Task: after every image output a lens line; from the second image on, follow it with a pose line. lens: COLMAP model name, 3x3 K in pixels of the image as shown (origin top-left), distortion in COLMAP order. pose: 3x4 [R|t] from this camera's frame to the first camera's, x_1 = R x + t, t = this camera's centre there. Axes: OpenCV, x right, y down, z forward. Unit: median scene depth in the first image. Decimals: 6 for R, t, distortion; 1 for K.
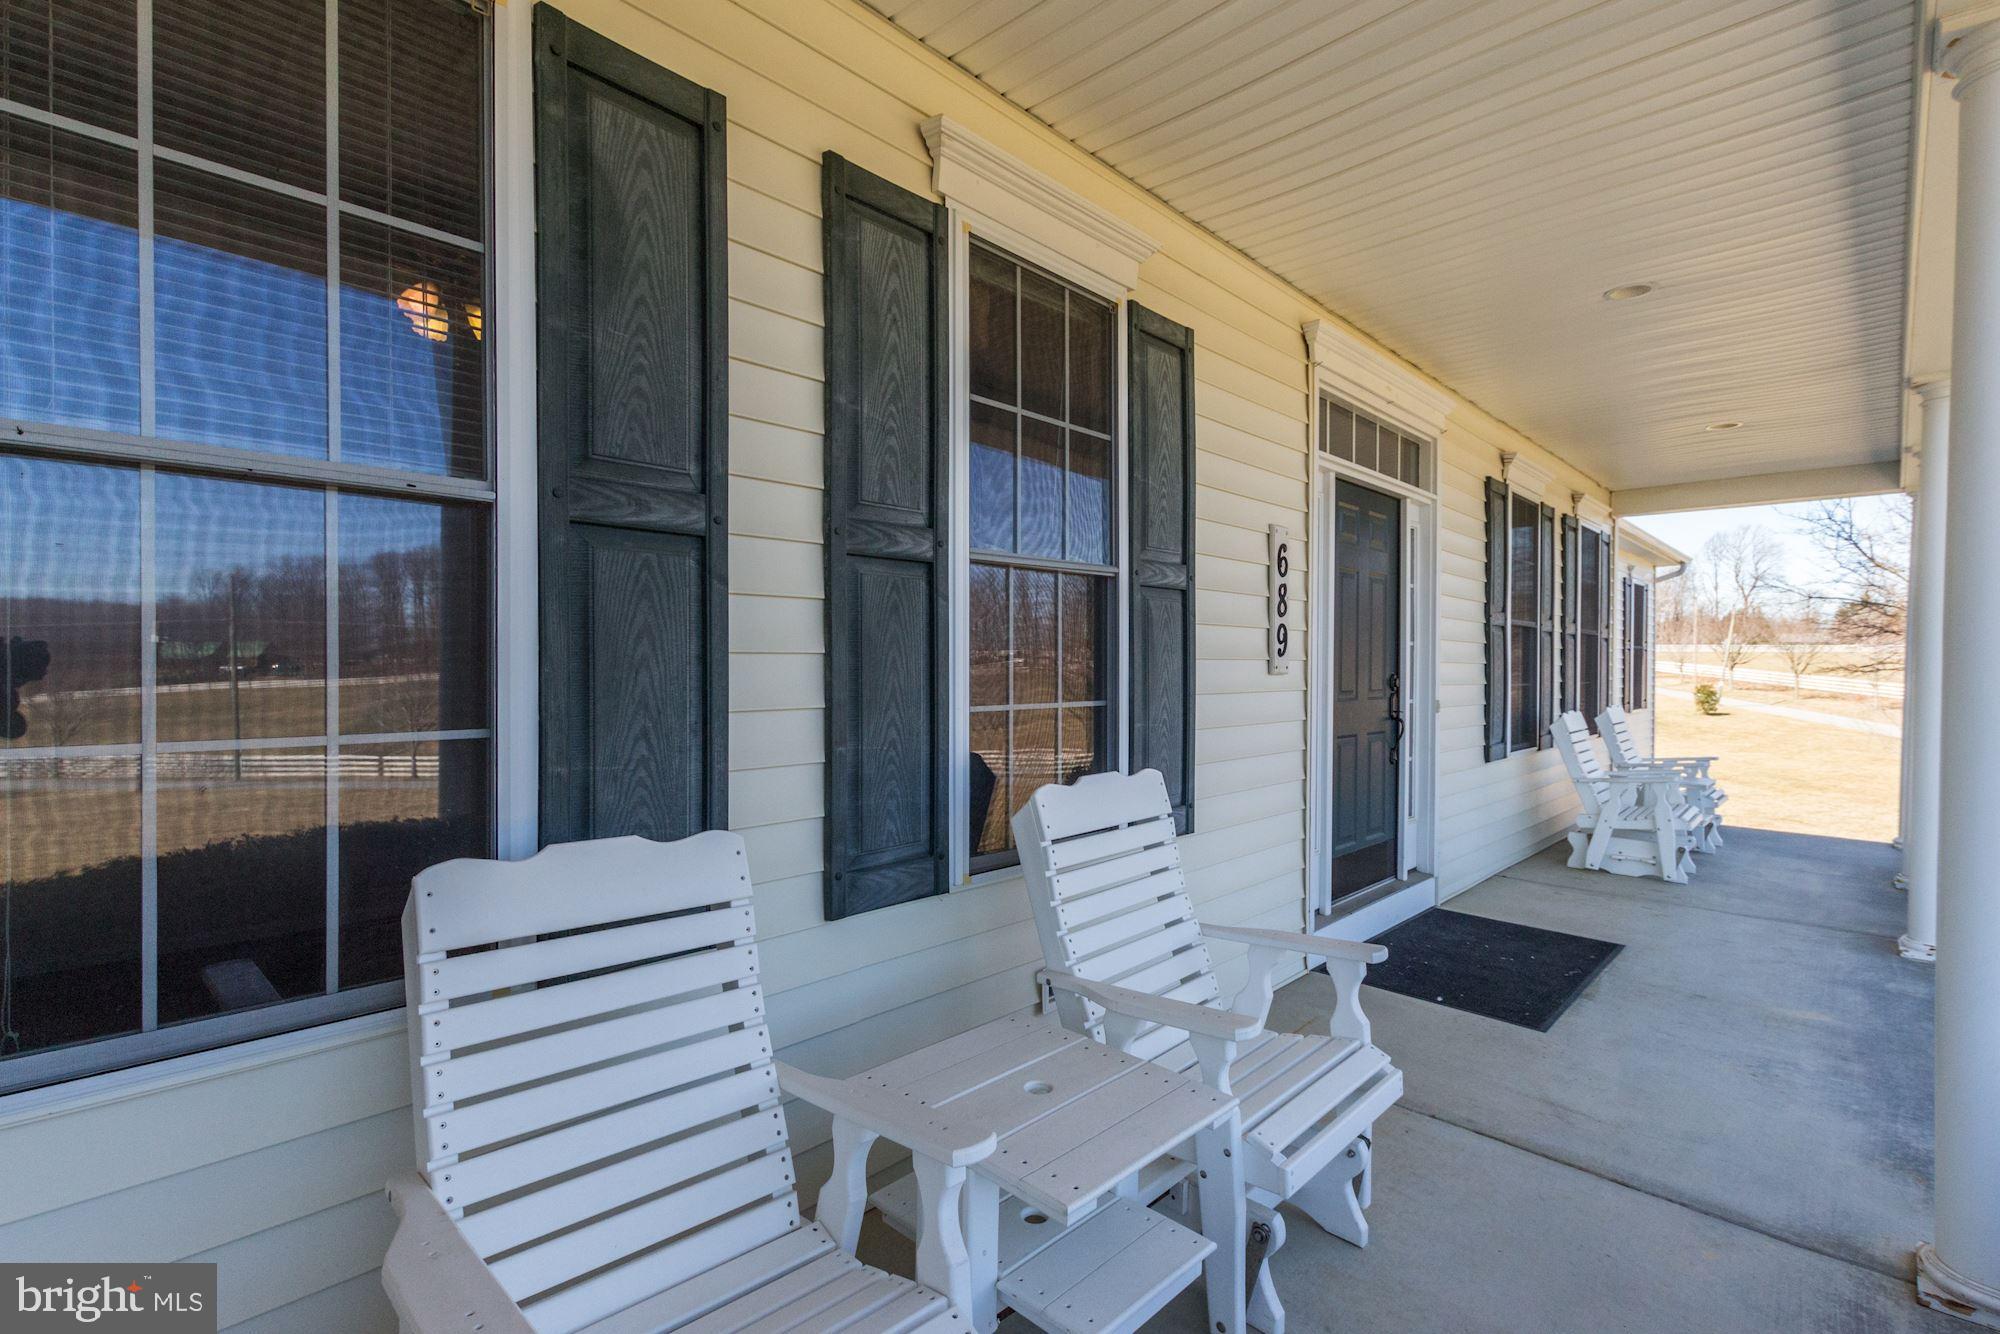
lens RADIAL K [[961.9, 0, 1009.8], [0, 961.9, 673.3], [0, 0, 1]] dist [0.003703, 0.000111]
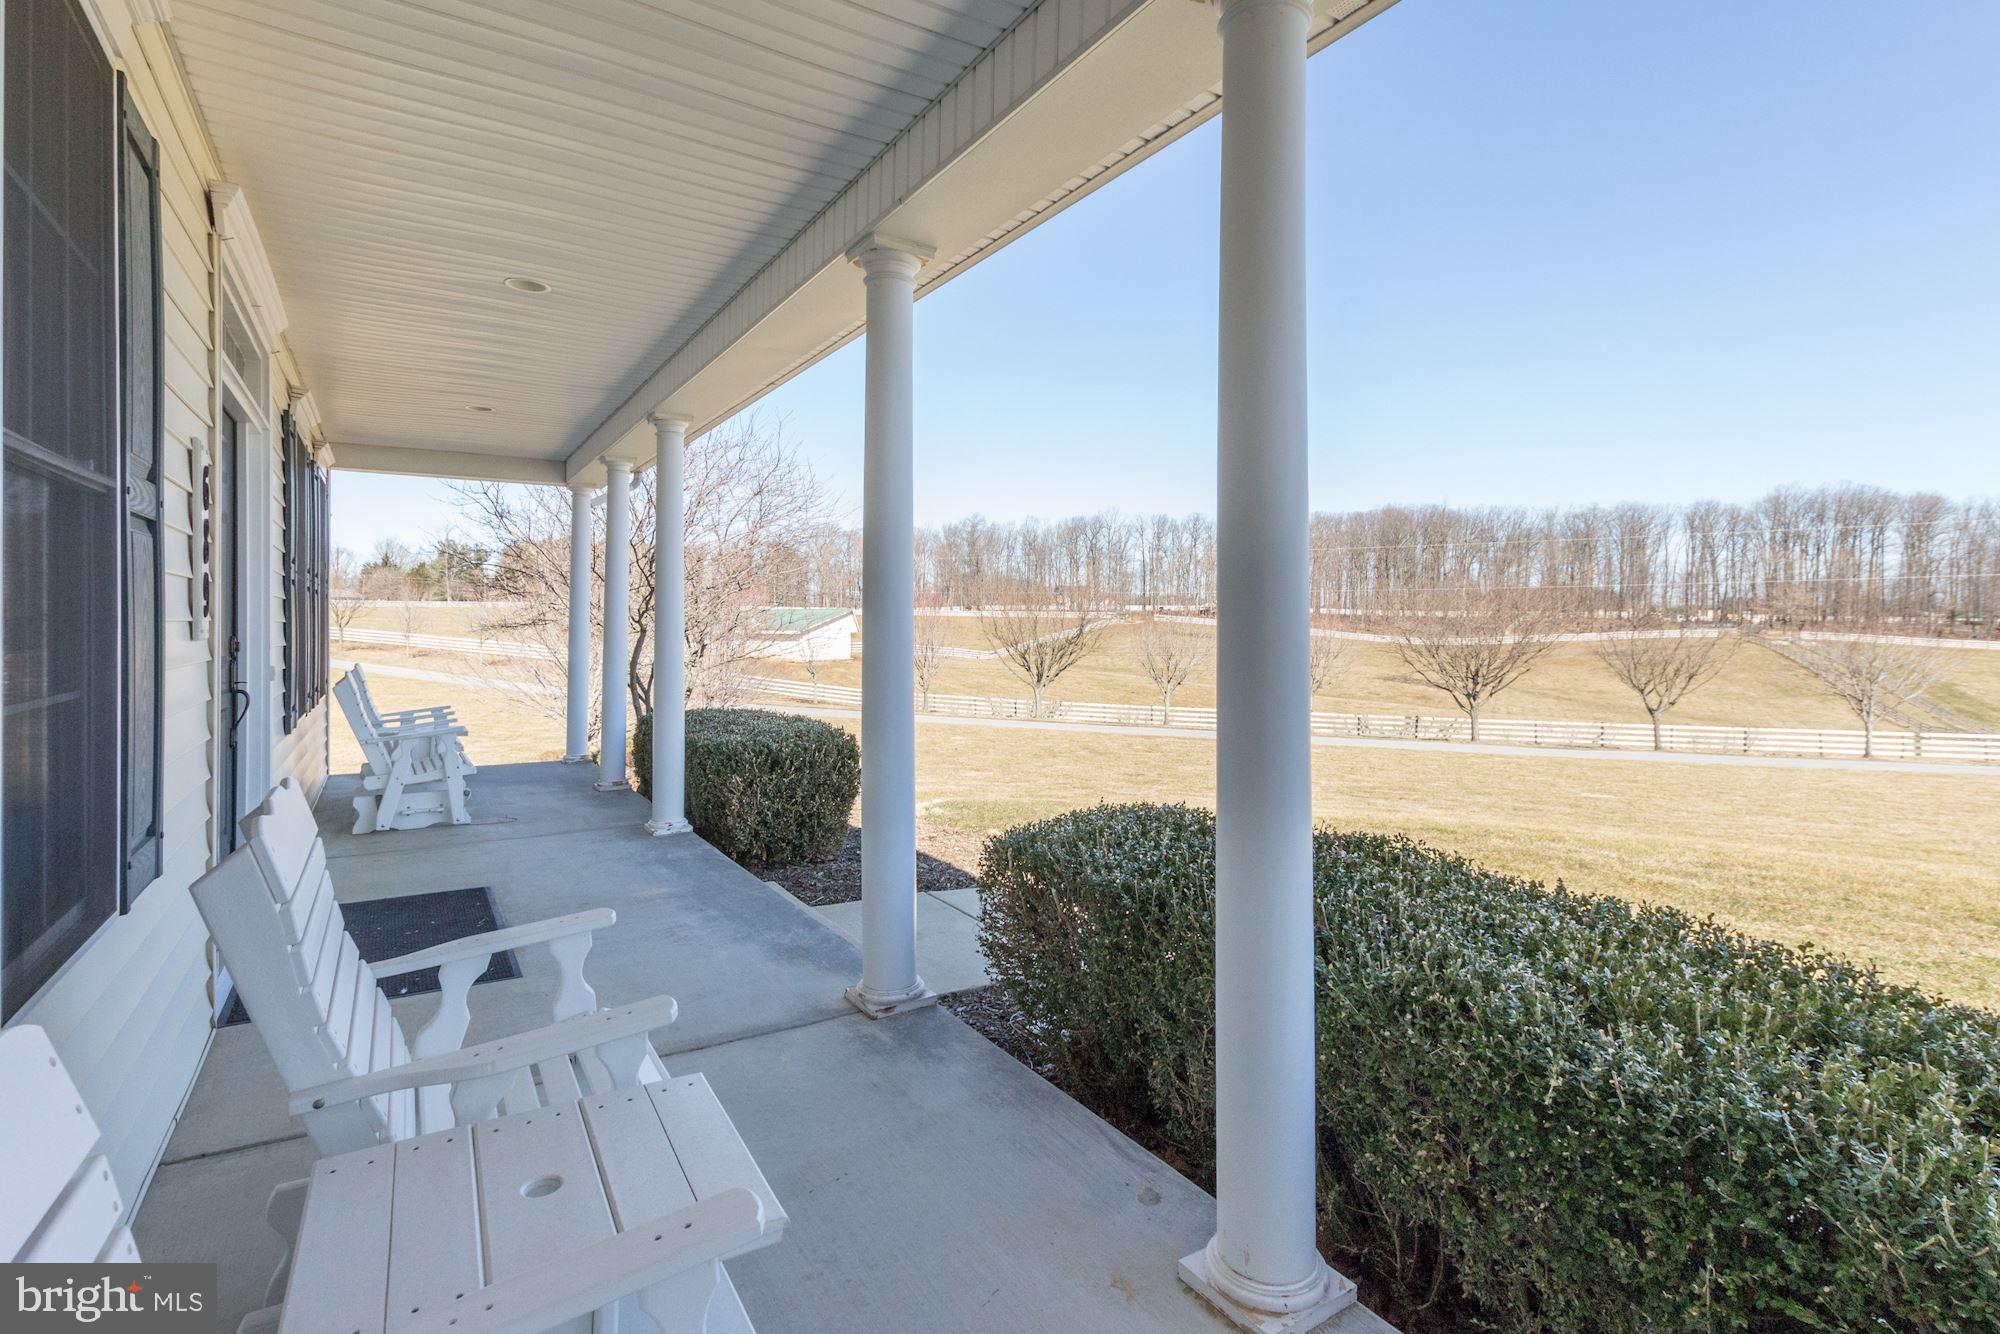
lens RADIAL K [[964.5, 0, 1001.0], [0, 964.5, 609.1], [0, 0, 1]] dist [0.036815, 0.000016]
pose [[0.225786, 0.006142, 0.974158, -0.236410], [0.010154, 0.999911, -0.008658, -0.007604], [-0.974124, 0.011846, 0.225703, 0.163610]]
